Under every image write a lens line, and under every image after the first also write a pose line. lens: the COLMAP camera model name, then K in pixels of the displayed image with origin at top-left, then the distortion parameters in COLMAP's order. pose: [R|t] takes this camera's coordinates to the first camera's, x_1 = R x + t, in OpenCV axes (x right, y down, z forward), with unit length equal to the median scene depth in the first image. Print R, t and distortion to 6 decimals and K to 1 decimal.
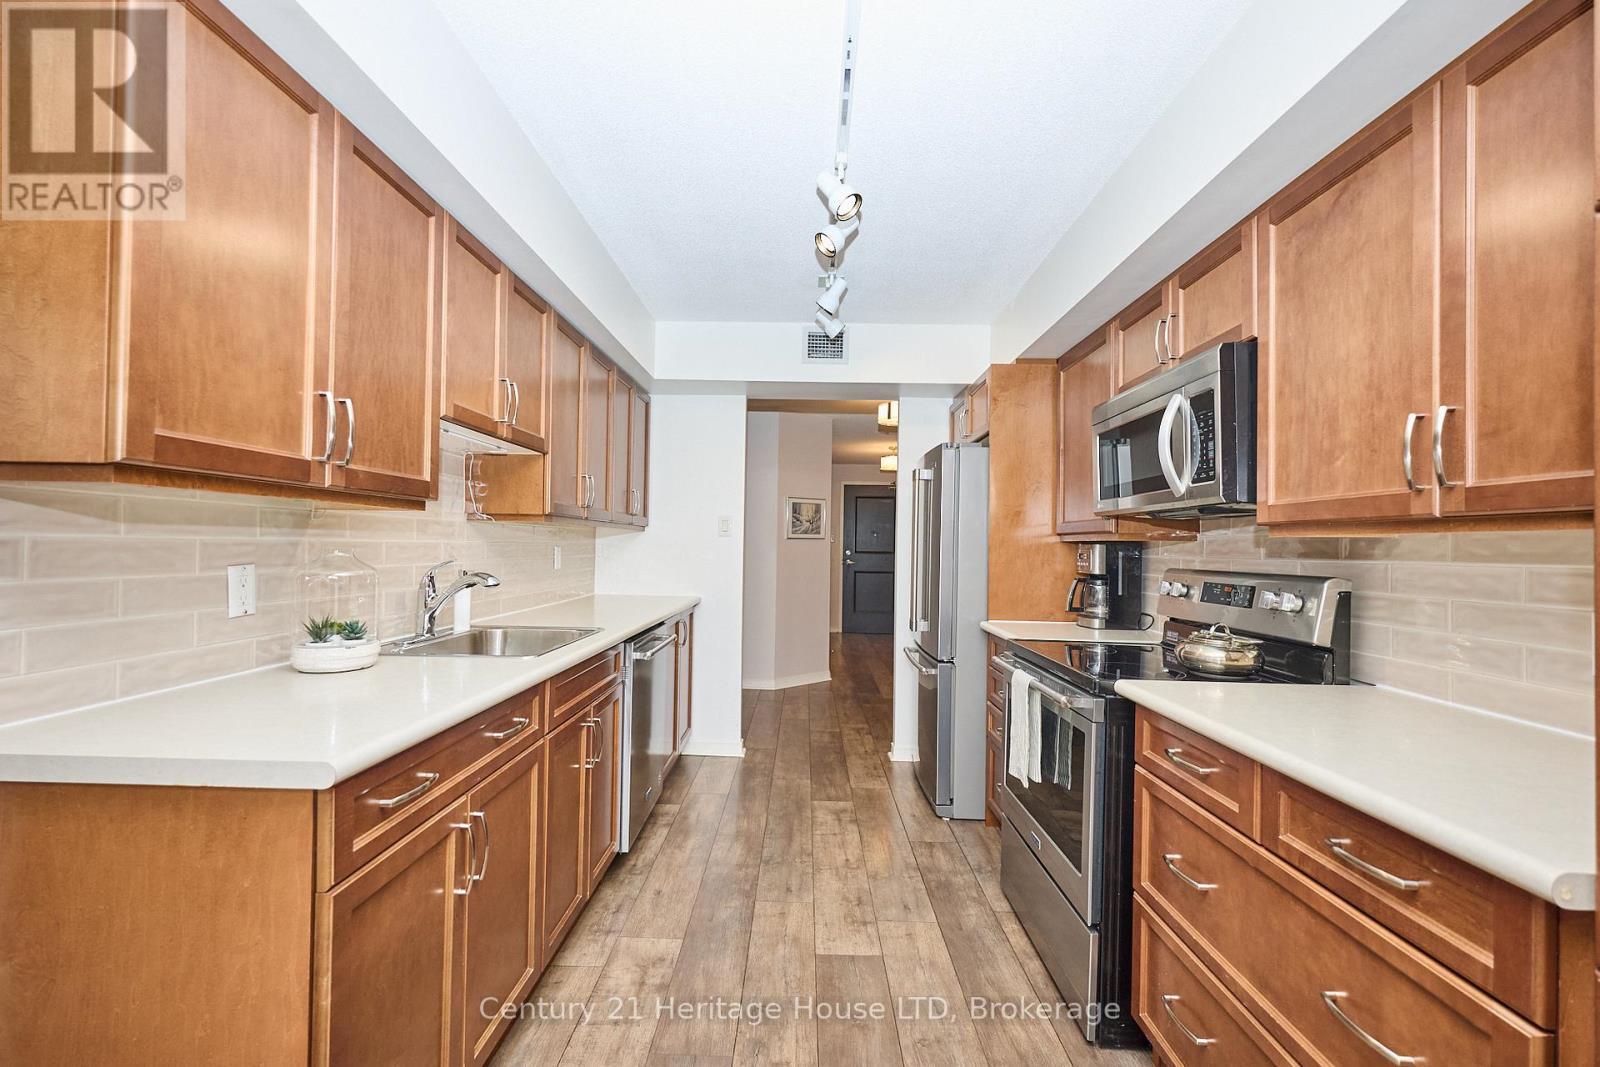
lens RADIAL K [[663.1, 0, 795.2], [0, 663.1, 539.3], [0, 0, 1]] dist [0.000679, -0.000183]
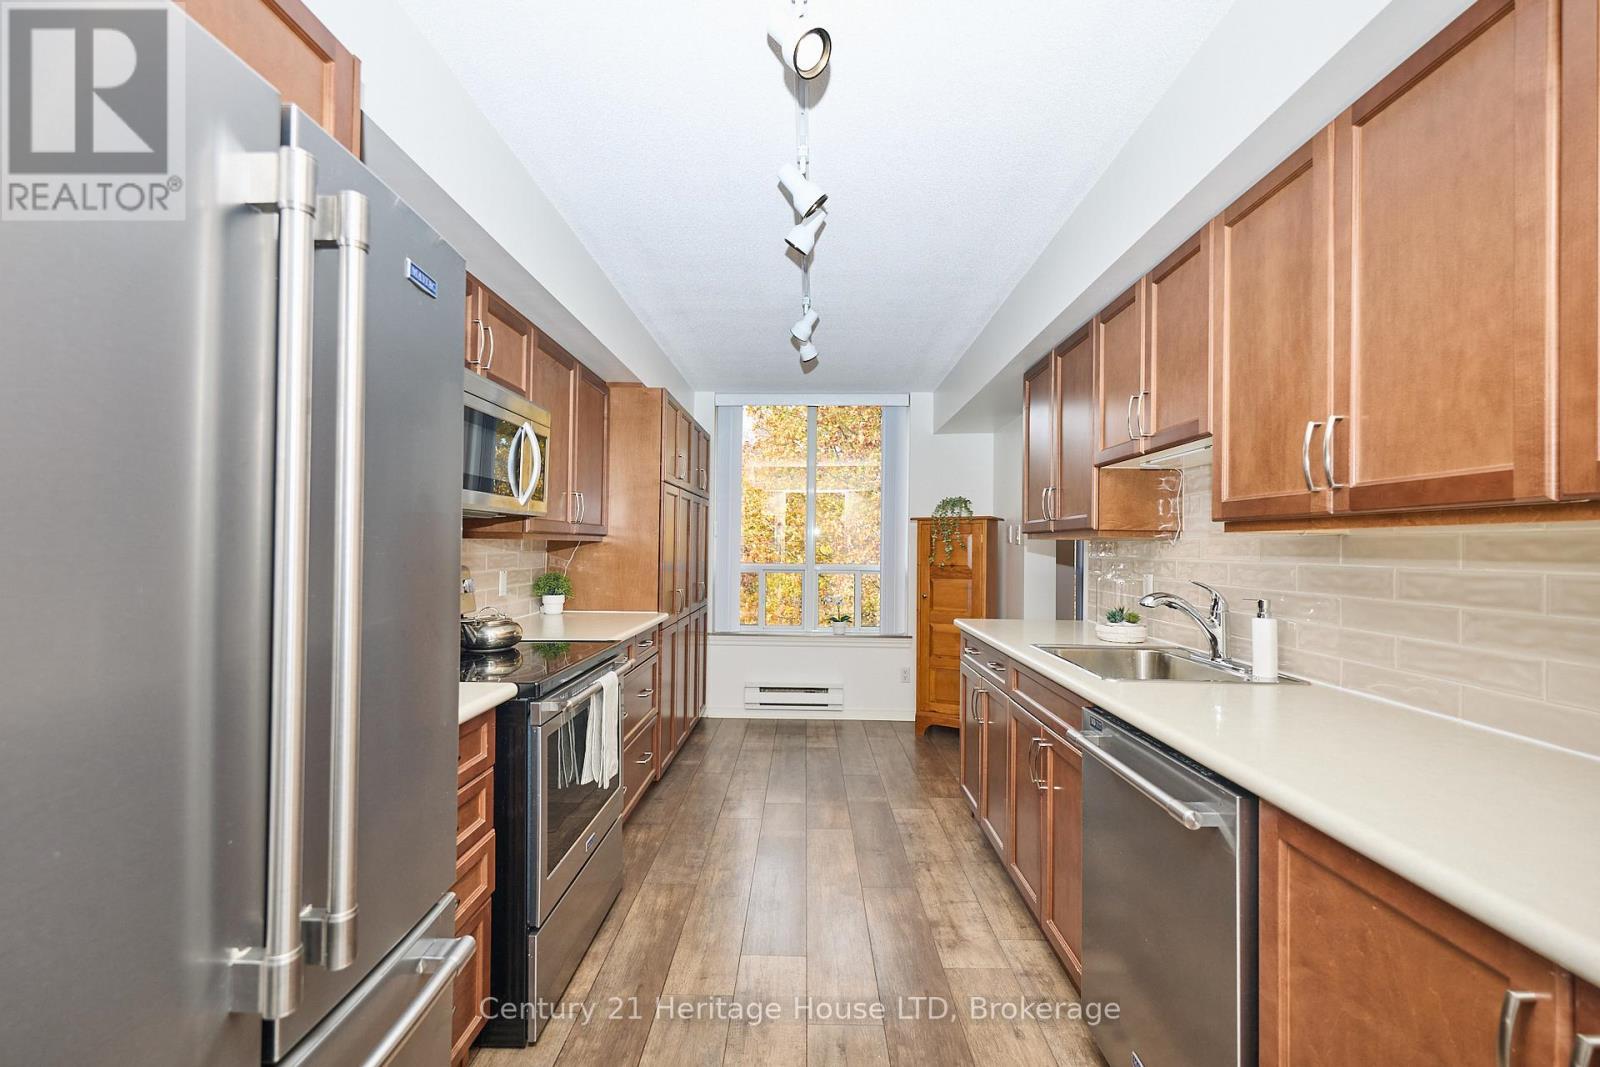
lens RADIAL K [[663.1, 0, 795.2], [0, 663.1, 539.3], [0, 0, 1]] dist [0.000679, -0.000183]
pose [[-0.999662, -0.025967, -0.001494, 0.066774], [-0.025937, 0.999509, -0.017593, -0.002524], [0.001950, -0.017548, -0.999844, 1.992610]]
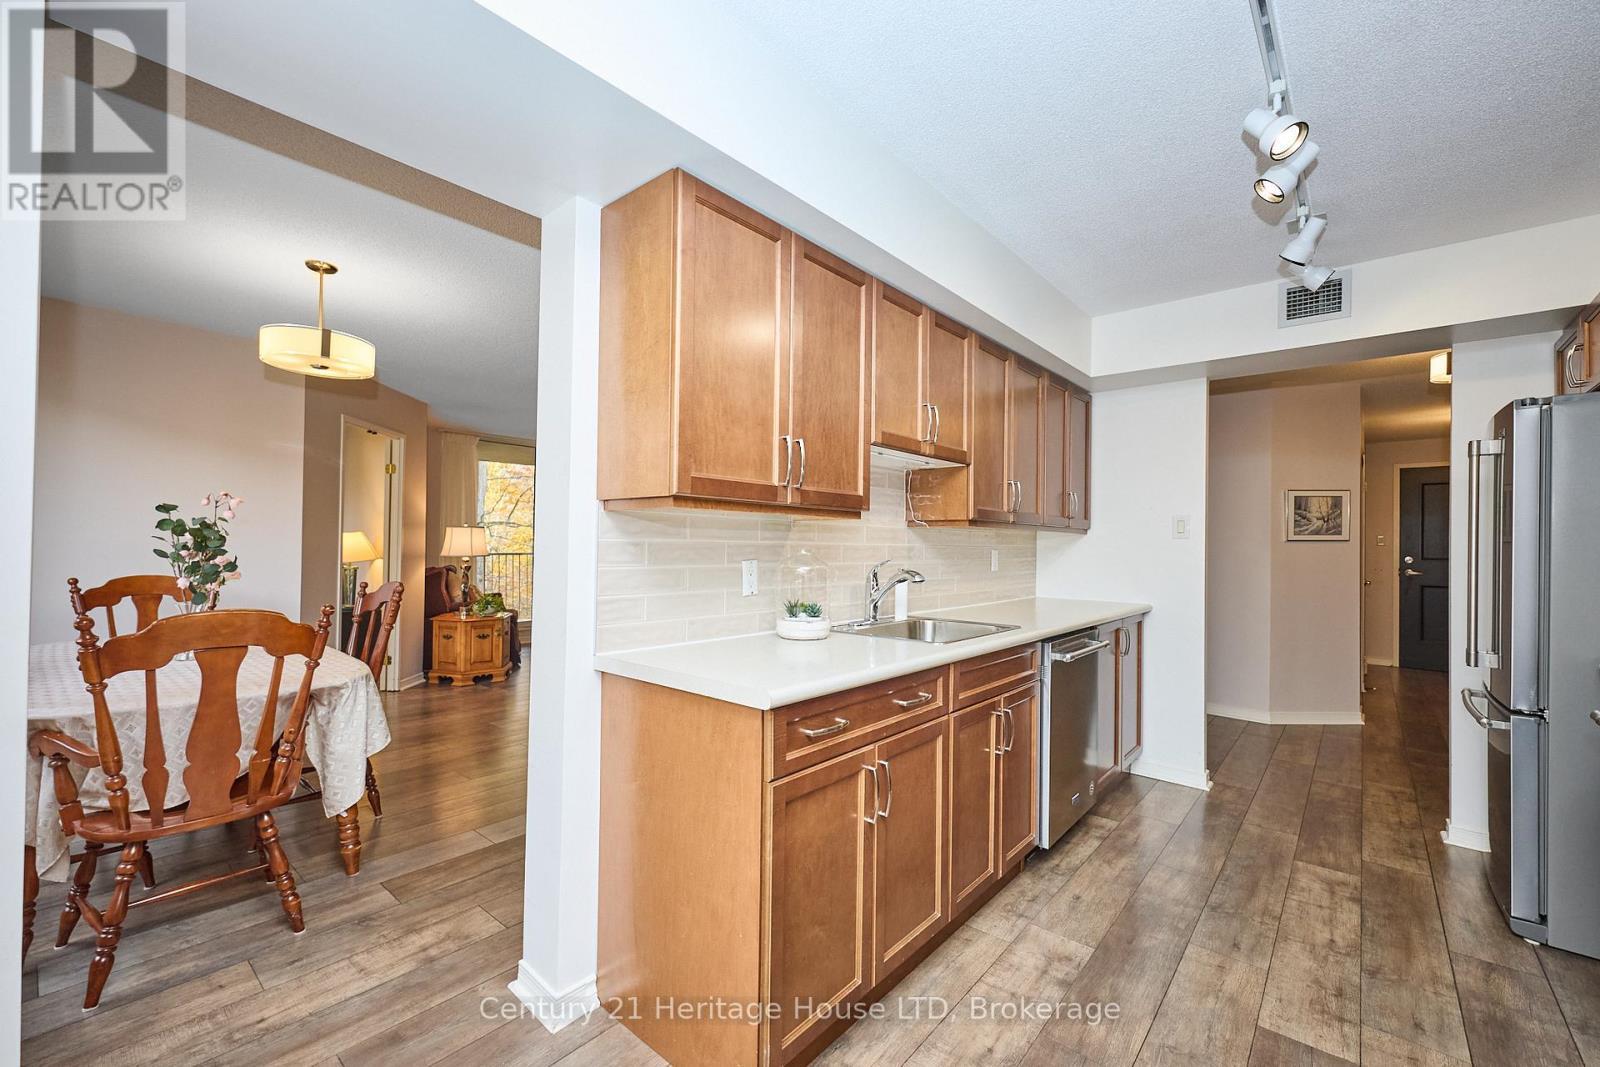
lens RADIAL K [[663.1, 0, 795.2], [0, 663.1, 539.3], [0, 0, 1]] dist [0.000679, -0.000183]
pose [[0.768266, -0.011992, -0.640018, 0.124048], [0.006001, 0.999915, -0.011532, 0.007180], [0.640102, 0.005019, 0.768273, -0.037525]]
